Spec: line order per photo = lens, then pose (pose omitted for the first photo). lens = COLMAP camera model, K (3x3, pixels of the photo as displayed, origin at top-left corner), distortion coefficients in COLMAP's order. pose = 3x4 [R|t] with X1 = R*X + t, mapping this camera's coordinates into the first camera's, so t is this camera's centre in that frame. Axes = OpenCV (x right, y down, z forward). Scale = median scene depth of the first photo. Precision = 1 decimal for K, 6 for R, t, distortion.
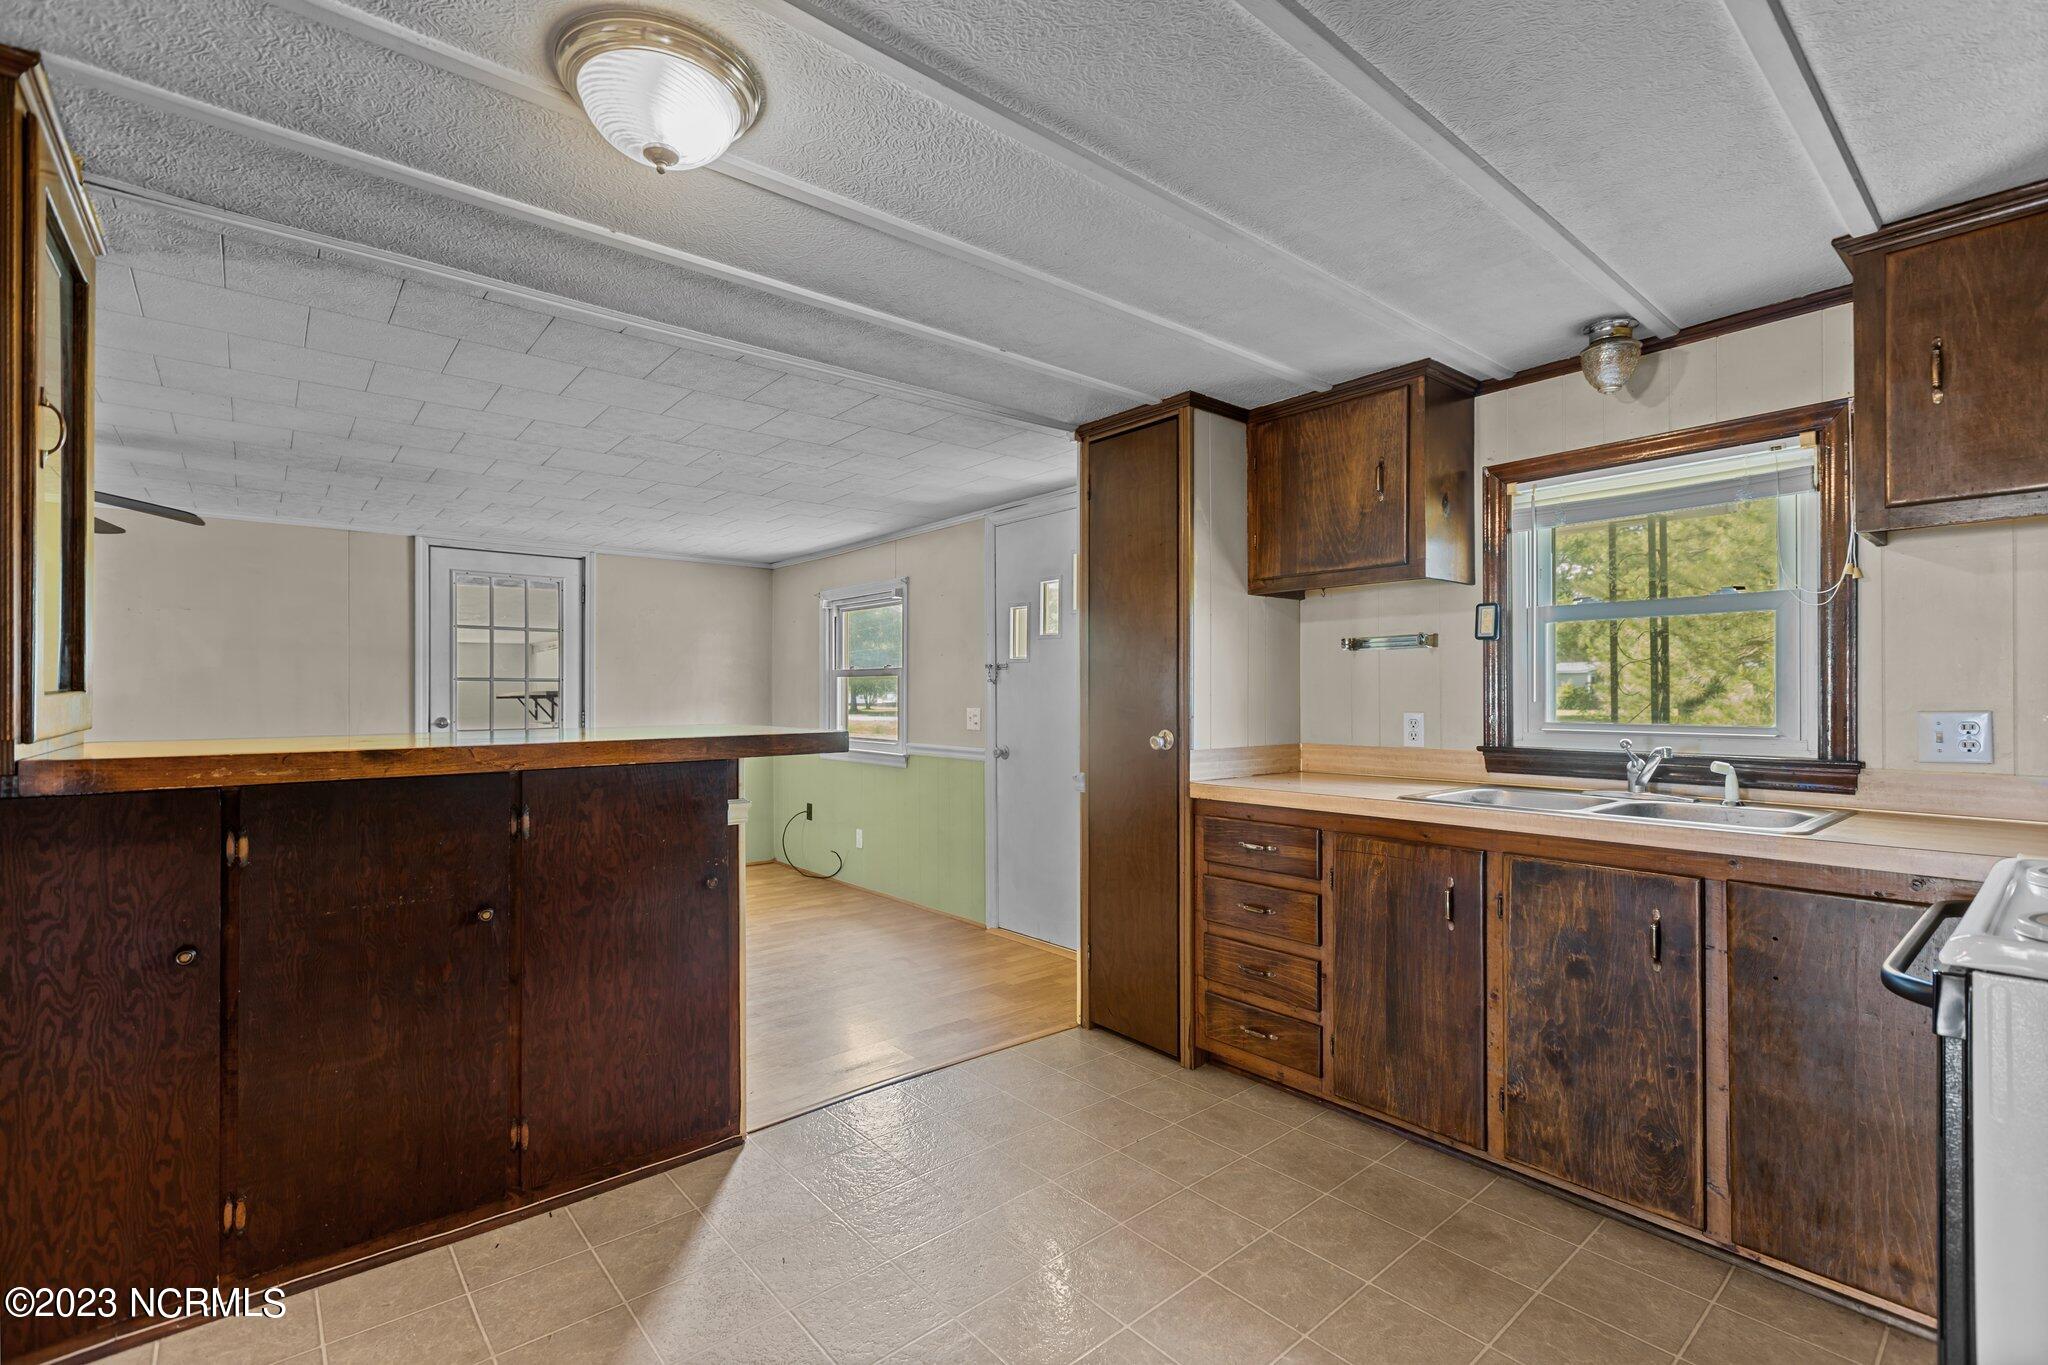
lens RADIAL K [[909.9, 0, 1022.9], [0, 909.9, 692.2], [0, 0, 1]] dist [0.004716, -0.001279]
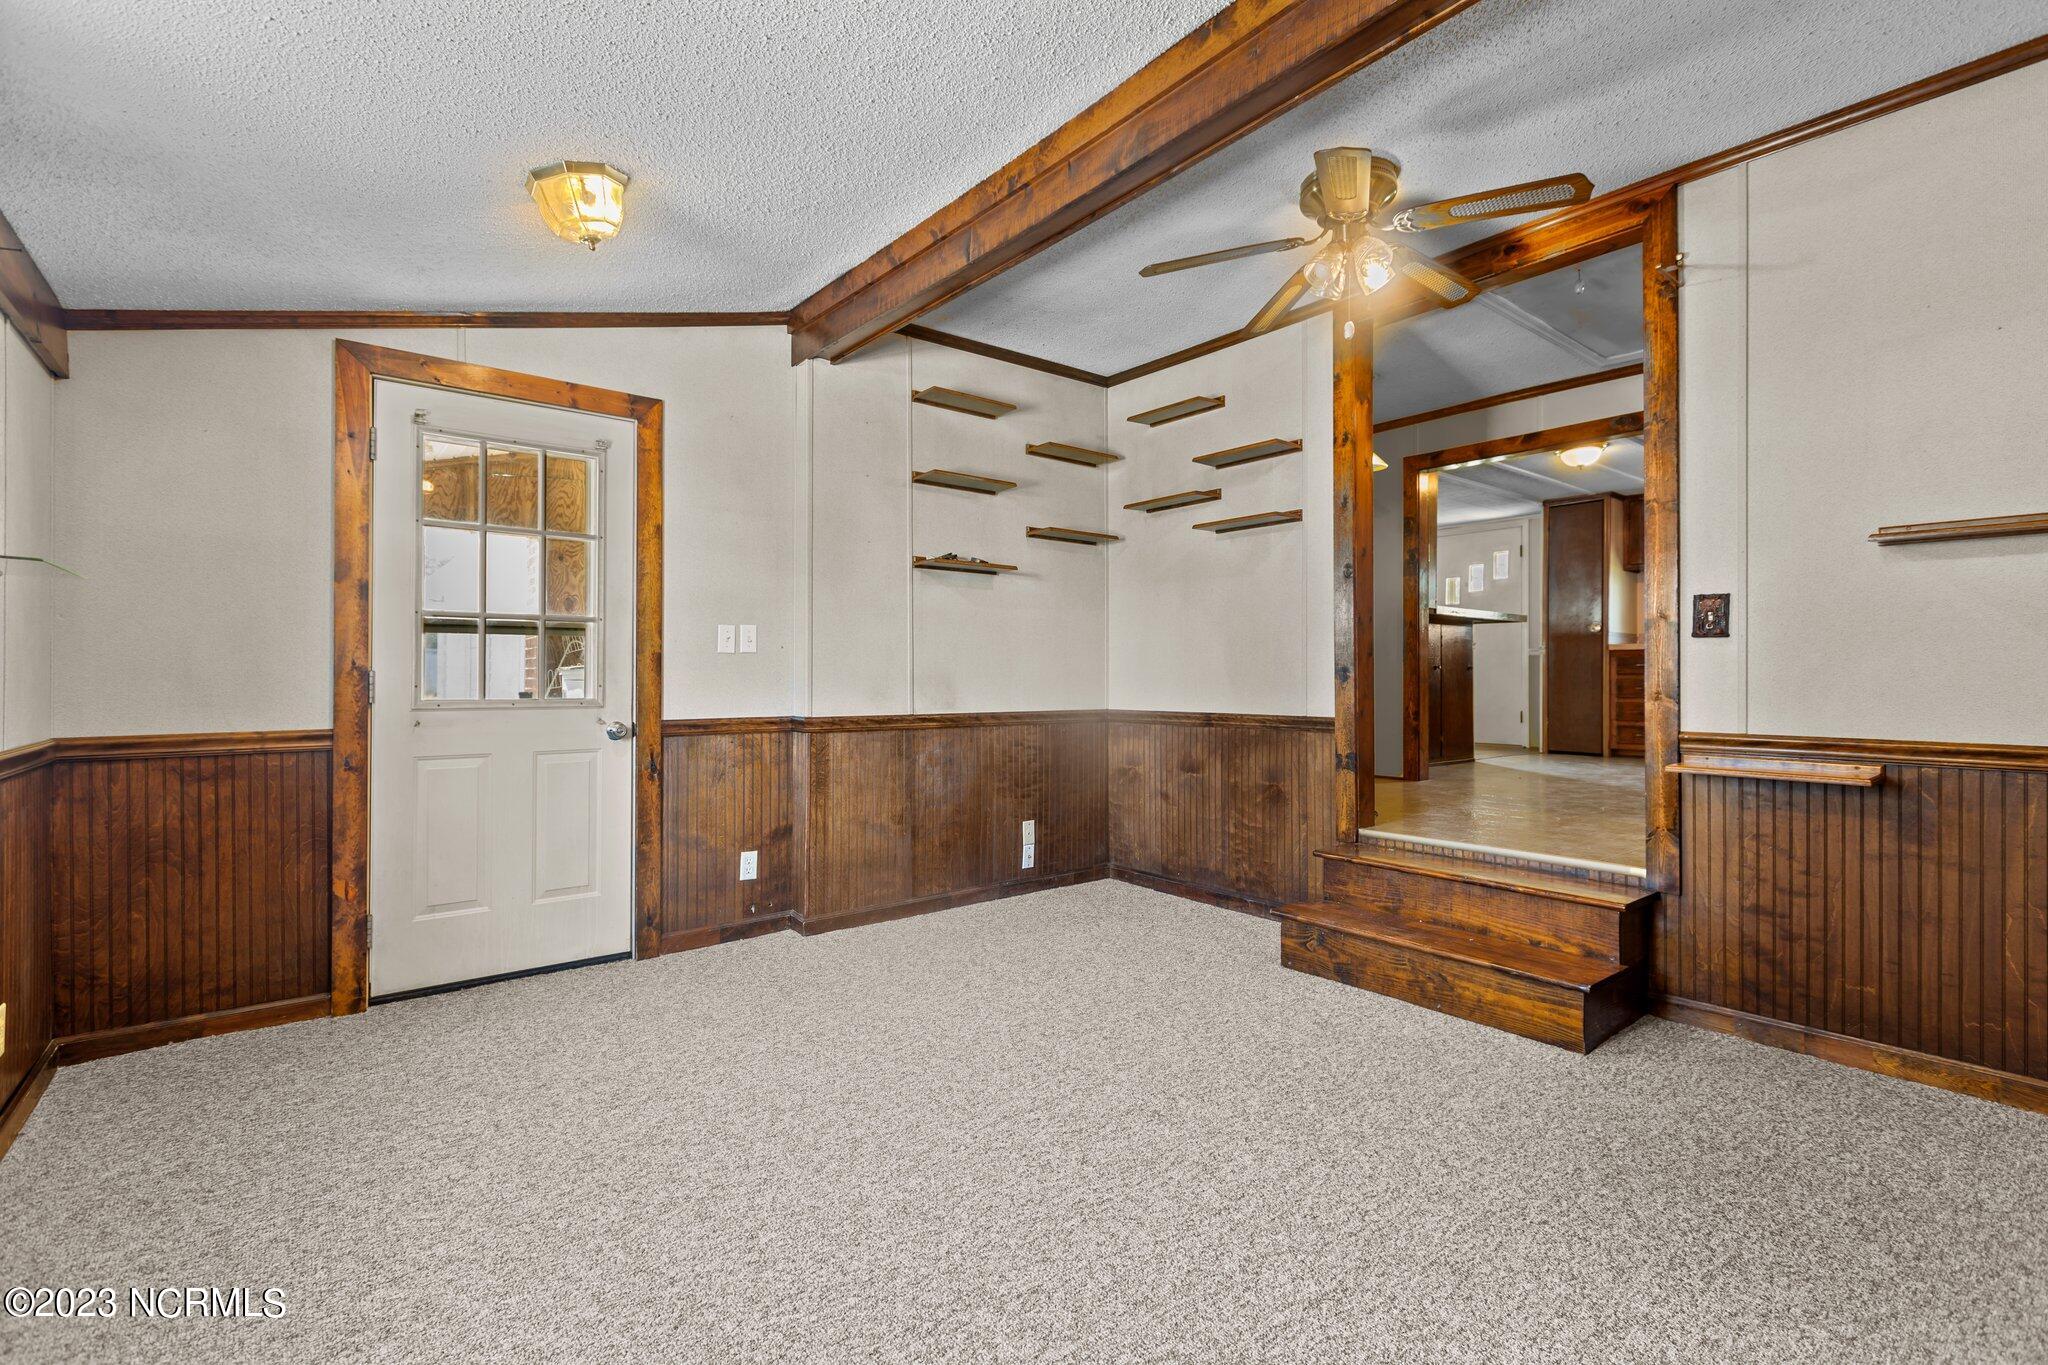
lens RADIAL K [[909.9, 0, 1019.1], [0, 909.9, 674.6], [0, 0, 1]] dist [0.004716, -0.001279]
pose [[0.999211, 0.004490, -0.039454, -1.503944], [-0.004734, 0.999970, -0.006101, 0.228797], [0.039425, 0.006283, 0.999203, -1.773131]]
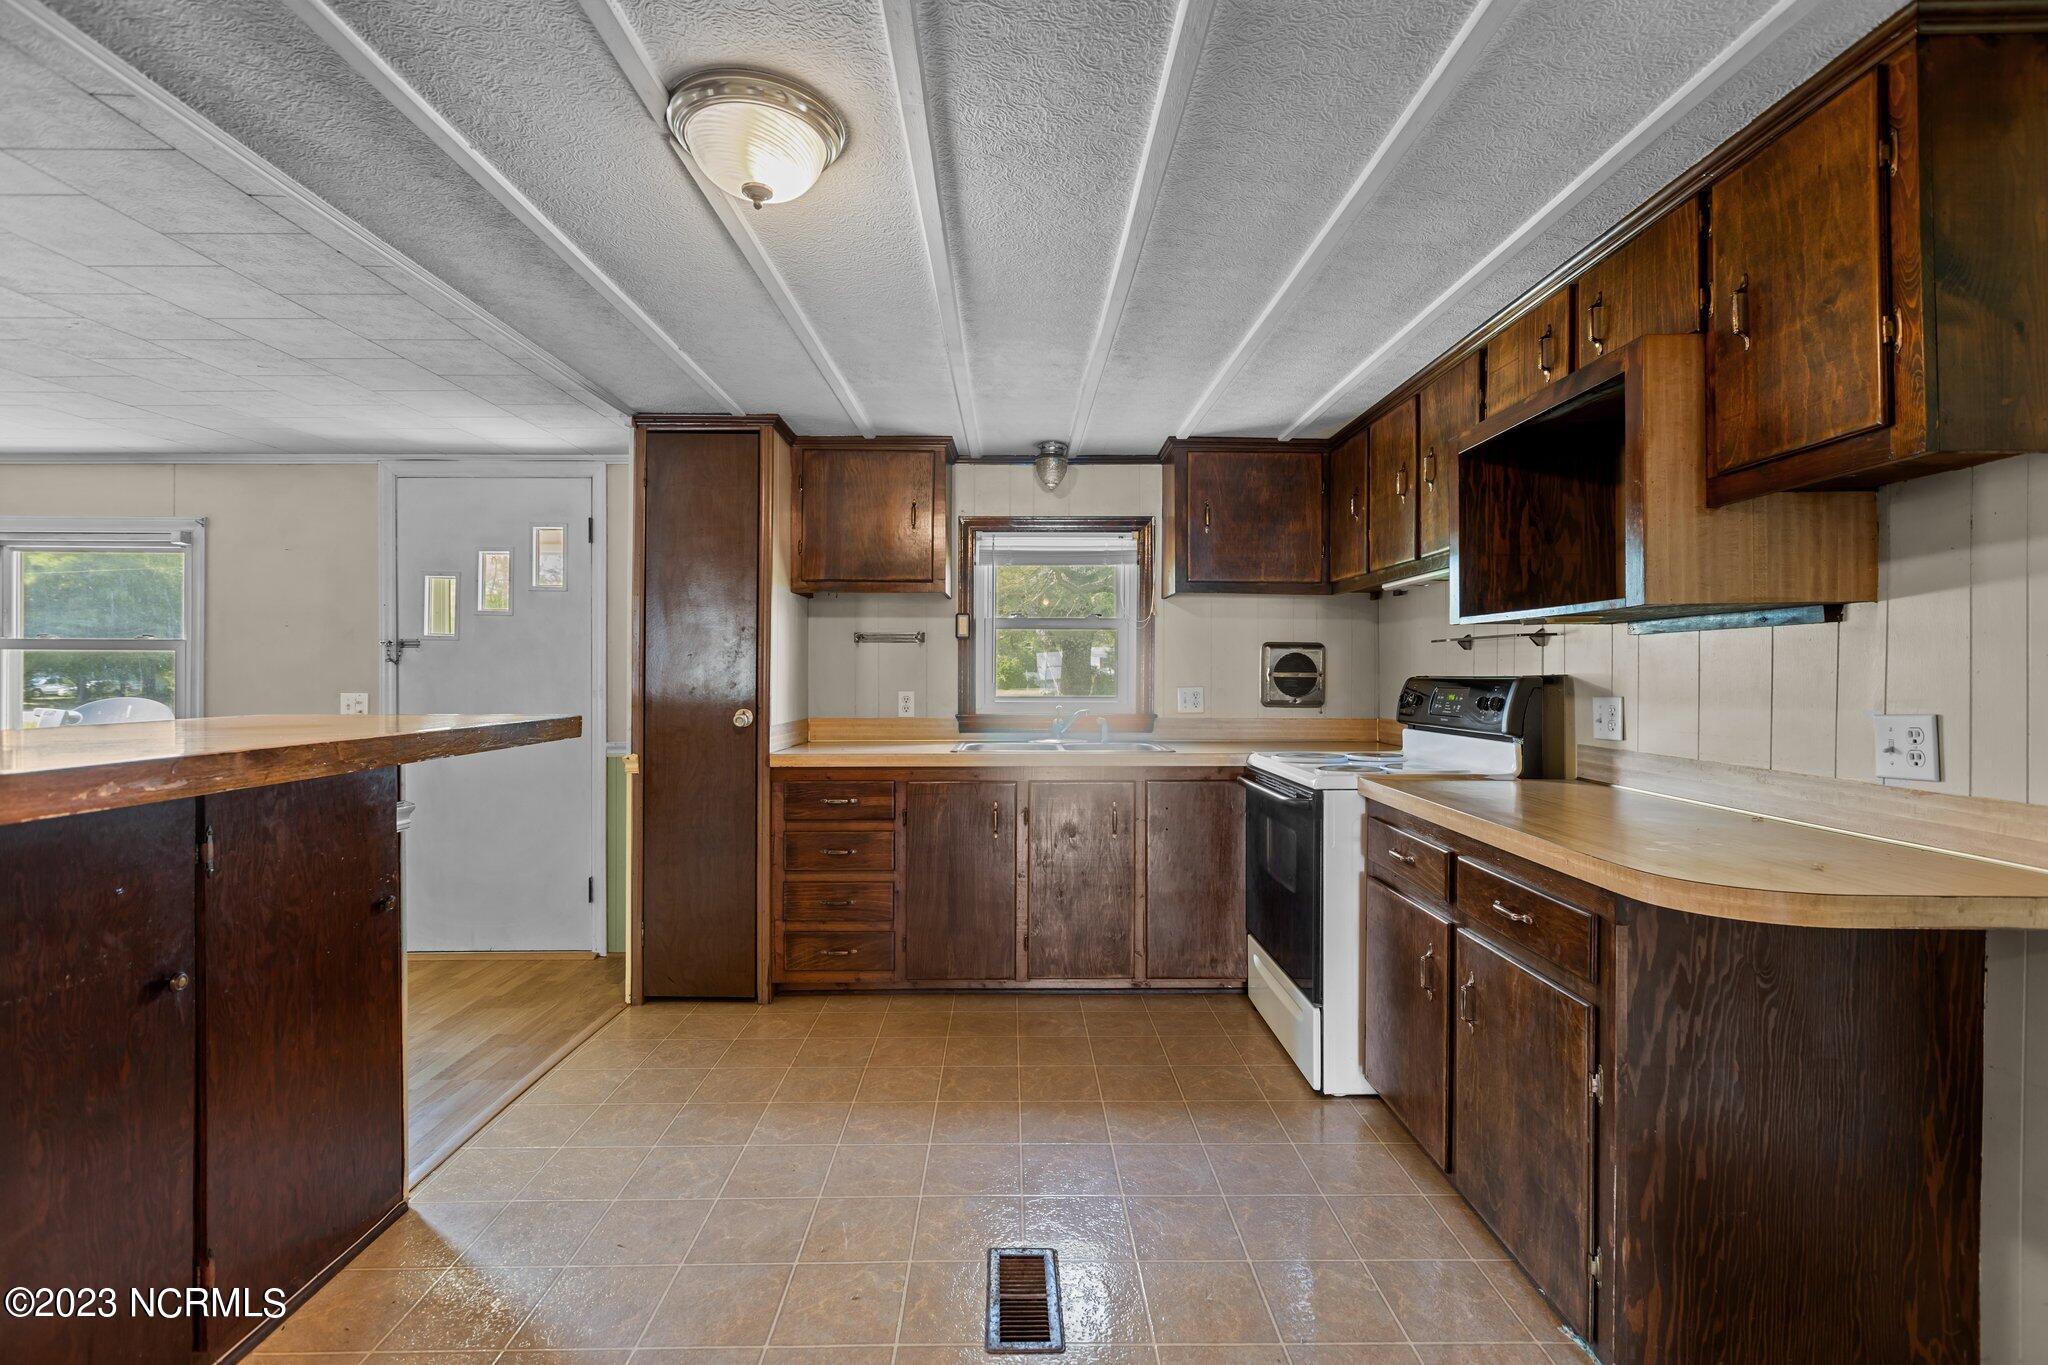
lens RADIAL K [[909.9, 0, 1033.0], [0, 909.9, 677.8], [0, 0, 1]] dist [0.004716, -0.001279]
pose [[0.634743, 0.001574, 0.772721, -0.545447], [-0.003965, 0.999991, 0.001220, 0.000474], [-0.772713, -0.003838, 0.634744, 0.017314]]
